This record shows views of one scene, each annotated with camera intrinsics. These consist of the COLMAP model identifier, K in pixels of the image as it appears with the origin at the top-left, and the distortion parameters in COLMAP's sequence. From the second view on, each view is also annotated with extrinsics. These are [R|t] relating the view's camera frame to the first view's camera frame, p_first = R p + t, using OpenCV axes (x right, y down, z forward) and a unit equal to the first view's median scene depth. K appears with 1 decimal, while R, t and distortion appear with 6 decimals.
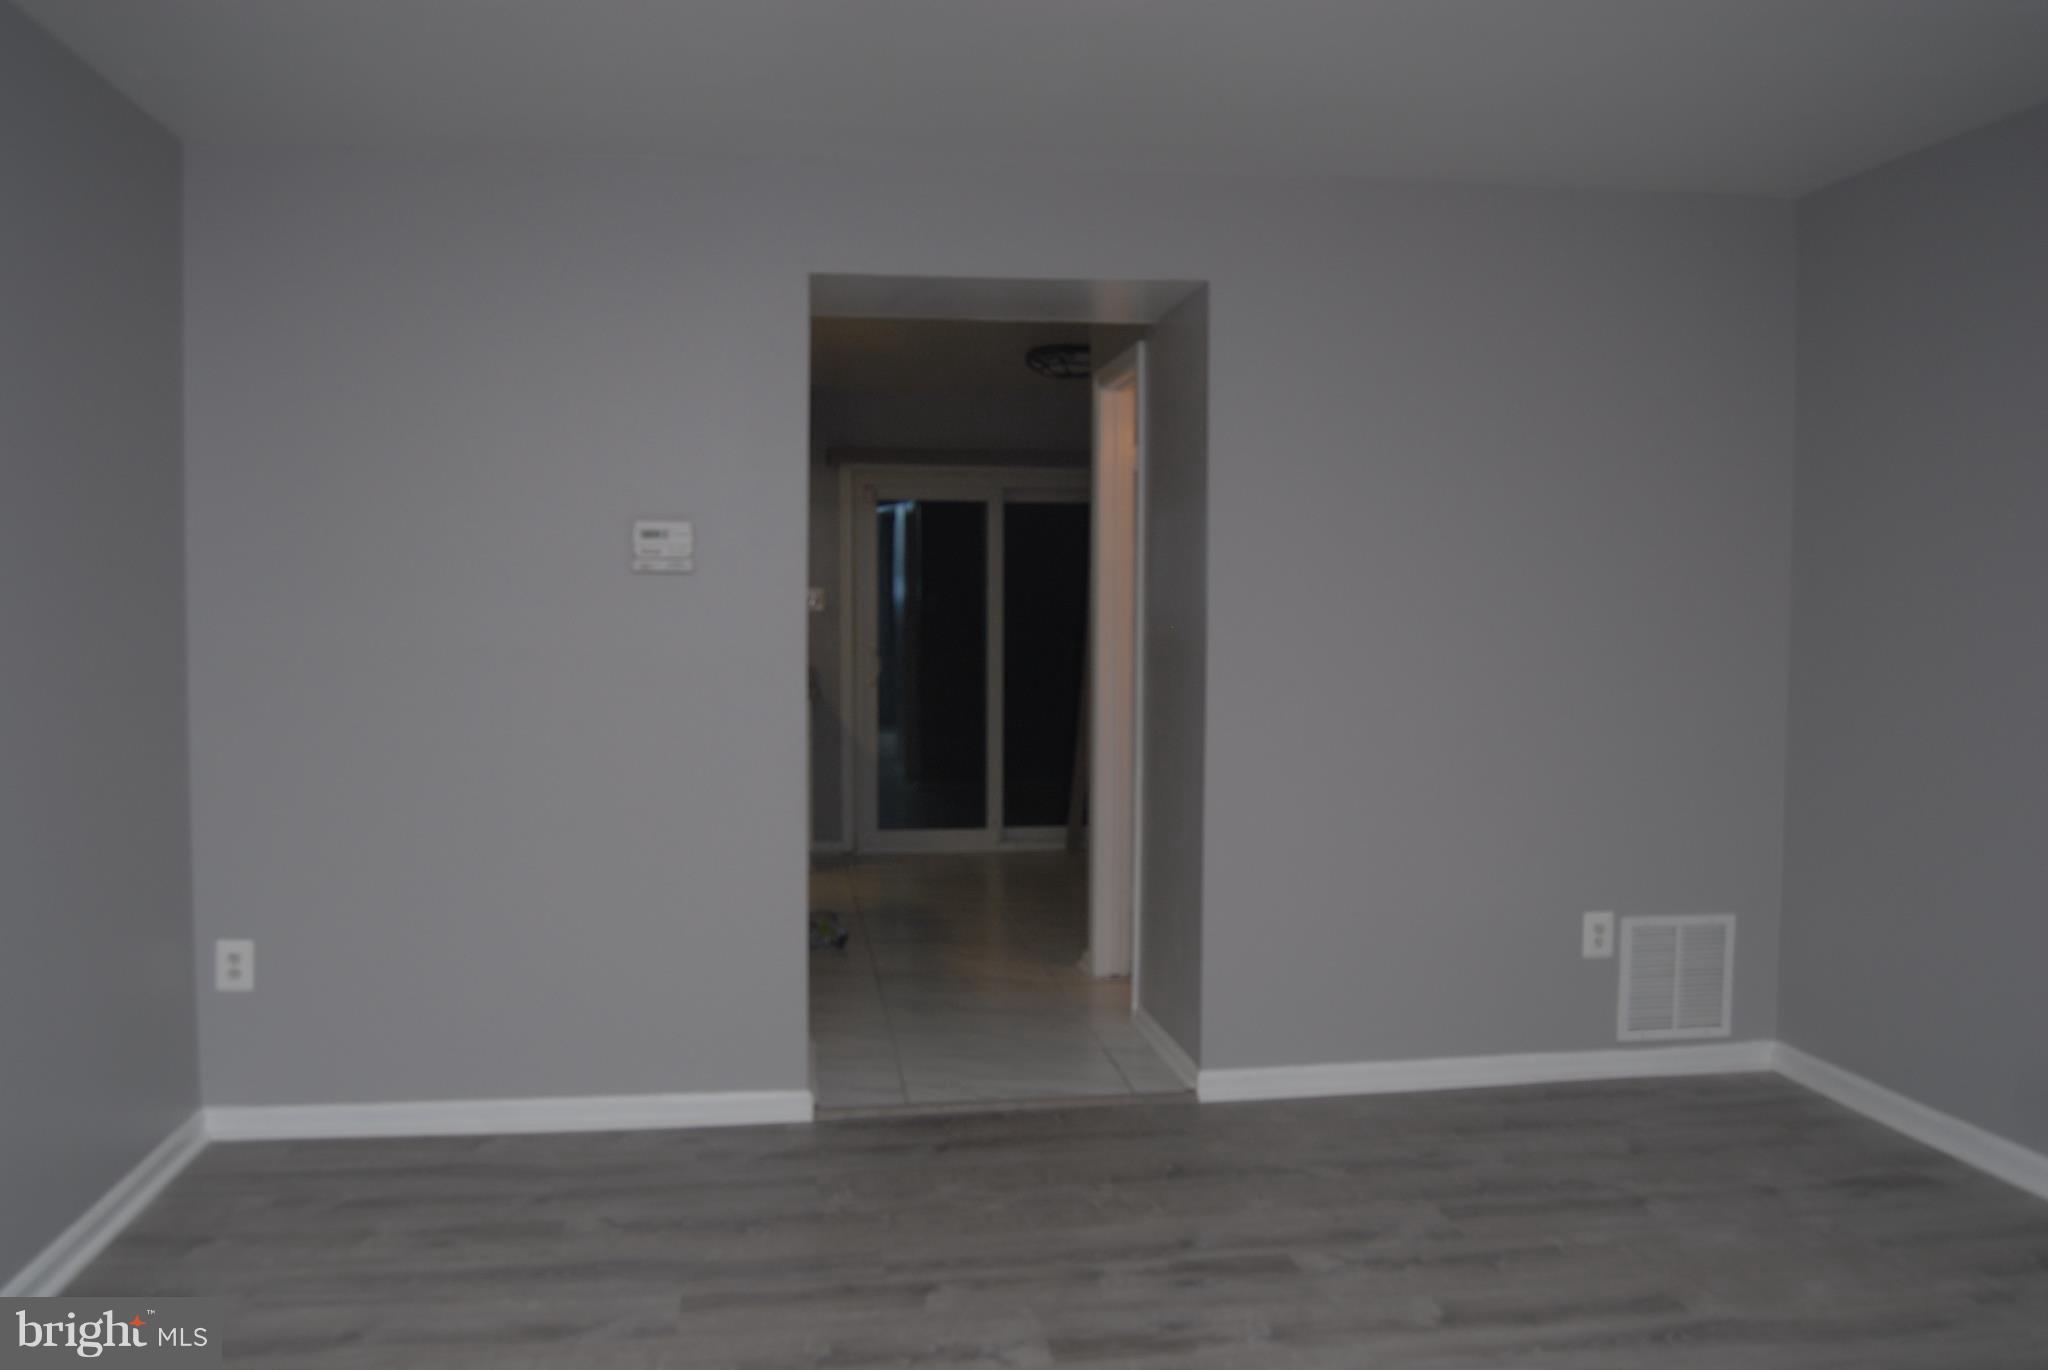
lens RADIAL K [[1689.4, 0, 1021.2], [0, 1689.4, 692.0], [0, 0, 1]] dist [-0.070624, 0.006599]
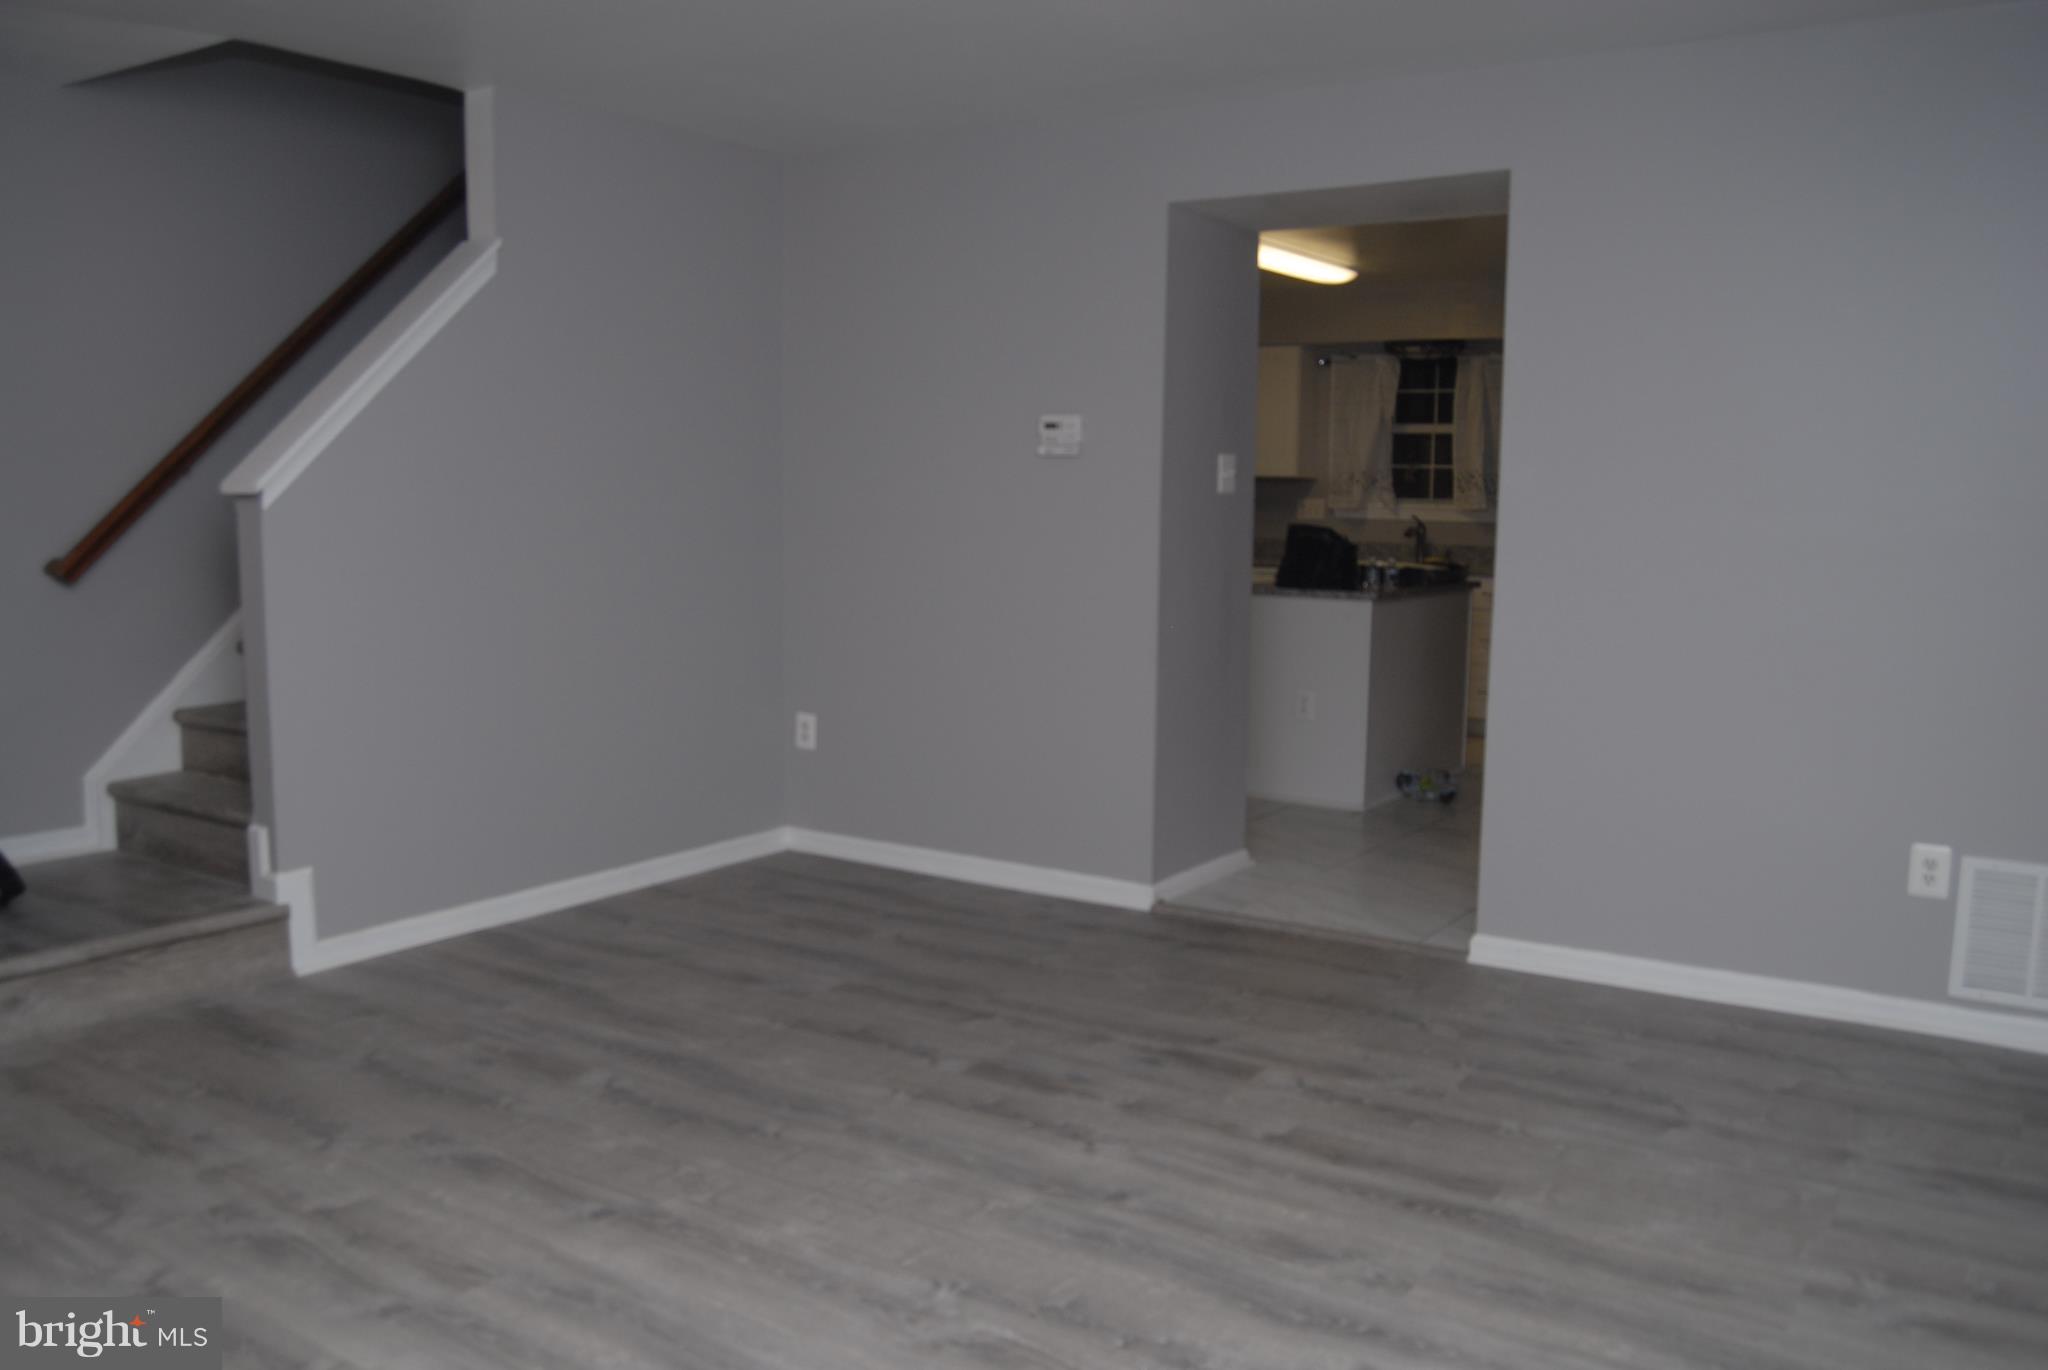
lens RADIAL K [[1614.5, 0, 1035.7], [0, 1614.5, 681.3], [0, 0, 1]] dist [-0.078296, 0.024396]
pose [[0.753096, 0.086992, -0.652134, 0.575167], [-0.041974, 0.995553, 0.084330, -0.004711], [0.656570, -0.036136, 0.753399, 0.077348]]
